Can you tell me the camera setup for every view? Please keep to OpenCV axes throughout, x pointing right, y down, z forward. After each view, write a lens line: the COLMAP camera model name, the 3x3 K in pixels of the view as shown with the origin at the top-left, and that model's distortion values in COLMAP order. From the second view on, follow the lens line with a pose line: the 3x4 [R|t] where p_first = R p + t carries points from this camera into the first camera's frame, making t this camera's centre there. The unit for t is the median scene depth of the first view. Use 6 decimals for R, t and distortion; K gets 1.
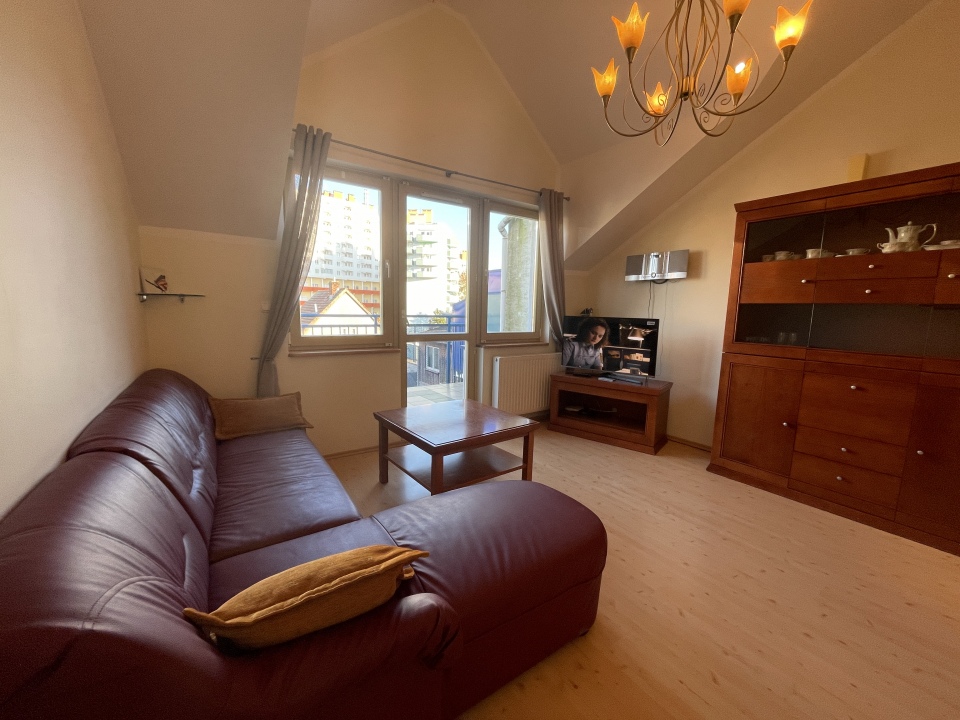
lens RADIAL K [[385.6, 0, 476.5], [0, 385.6, 356.8], [0, 0, 1]] dist [-0.000964, -0.000711]
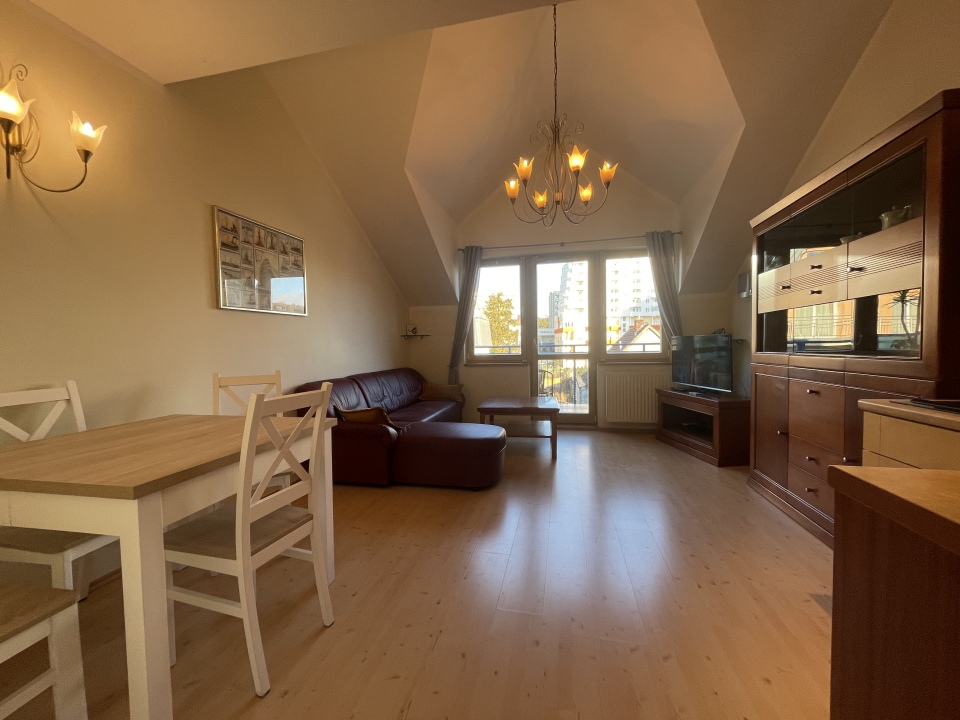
lens RADIAL K [[385.6, 0, 481.6], [0, 385.6, 363.2], [0, 0, 1]] dist [-0.000964, -0.000711]
pose [[0.684409, -0.002320, -0.729095, 0.739555], [-0.057266, 0.996735, -0.056928, 0.071159], [0.726846, 0.080715, 0.682041, -0.166130]]
